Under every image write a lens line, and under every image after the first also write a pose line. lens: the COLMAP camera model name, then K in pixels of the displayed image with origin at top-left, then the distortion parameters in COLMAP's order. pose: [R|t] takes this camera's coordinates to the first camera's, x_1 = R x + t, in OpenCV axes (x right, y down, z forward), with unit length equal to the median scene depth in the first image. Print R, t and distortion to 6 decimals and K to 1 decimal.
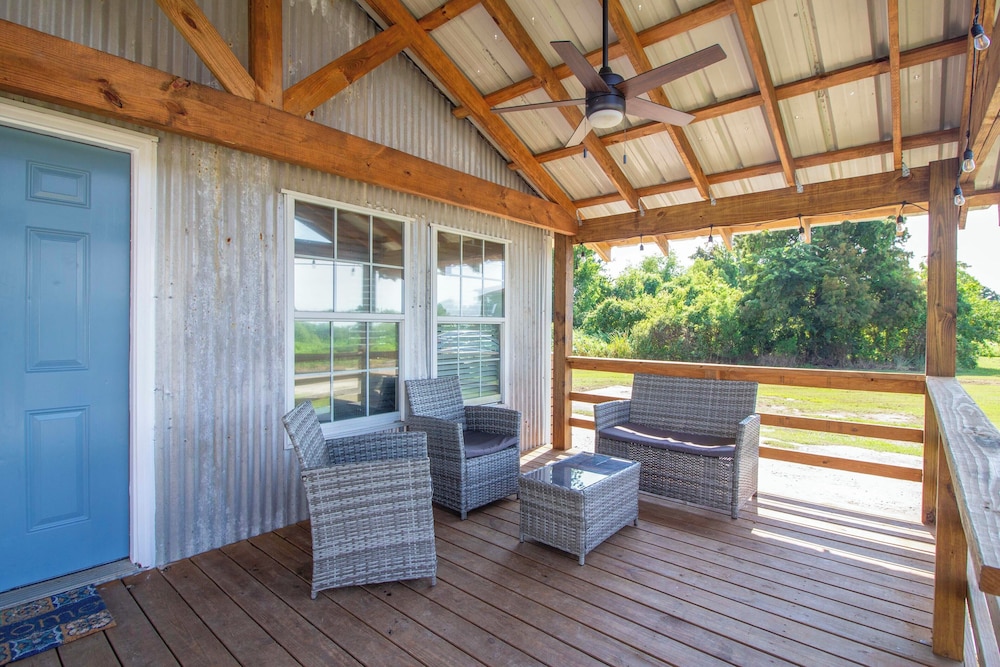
lens RADIAL K [[484.1, 0, 492.8], [0, 484.1, 329.2], [0, 0, 1]] dist [-0.000435, 0.000839]
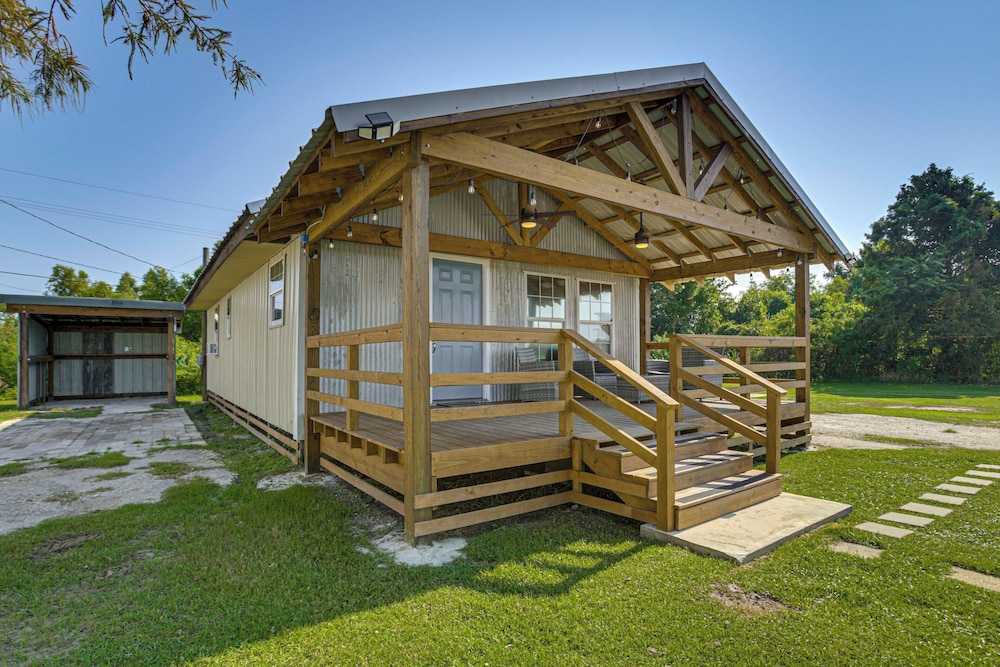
lens RADIAL K [[502.2, 0, 468.6], [0, 502.2, 336.9], [0, 0, 1]] dist [-0.001556, 0.000653]
pose [[0.962676, -0.012036, -0.270390, 0.013970], [-0.000025, 0.999007, -0.044558, 0.137281], [0.270657, 0.042902, 0.961719, -1.196506]]
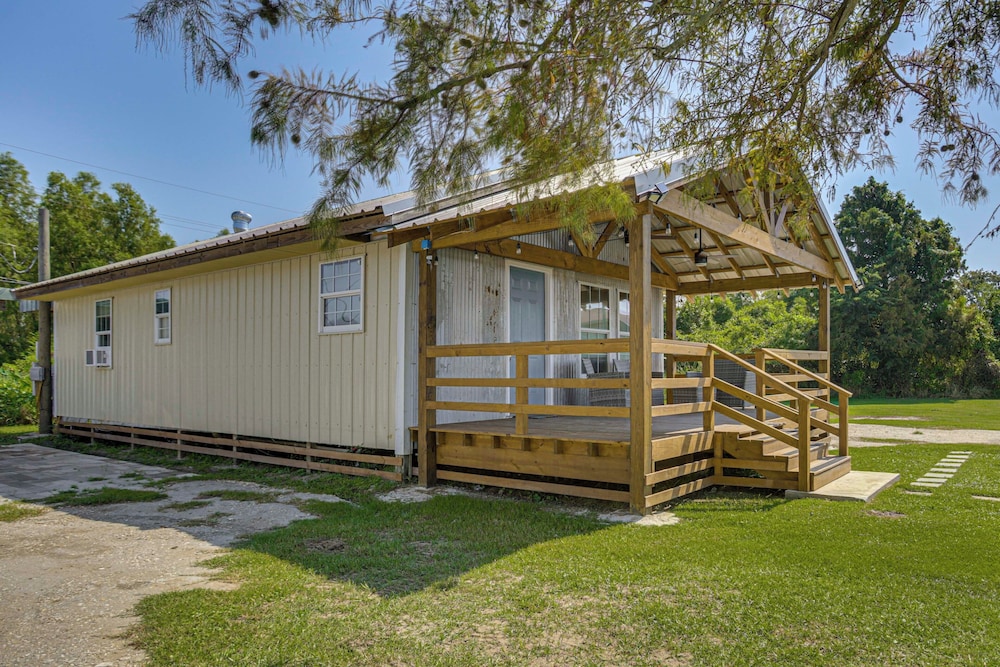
lens RADIAL K [[702.3, 0, 500.0], [0, 702.3, 333.5], [0, 0, 1]] dist [-0.026686, 0.001368]
pose [[0.999866, 0.000999, 0.016339, -0.627273], [-0.000006, 0.998158, -0.060663, 0.157262], [-0.016369, 0.060655, 0.998025, -1.901125]]
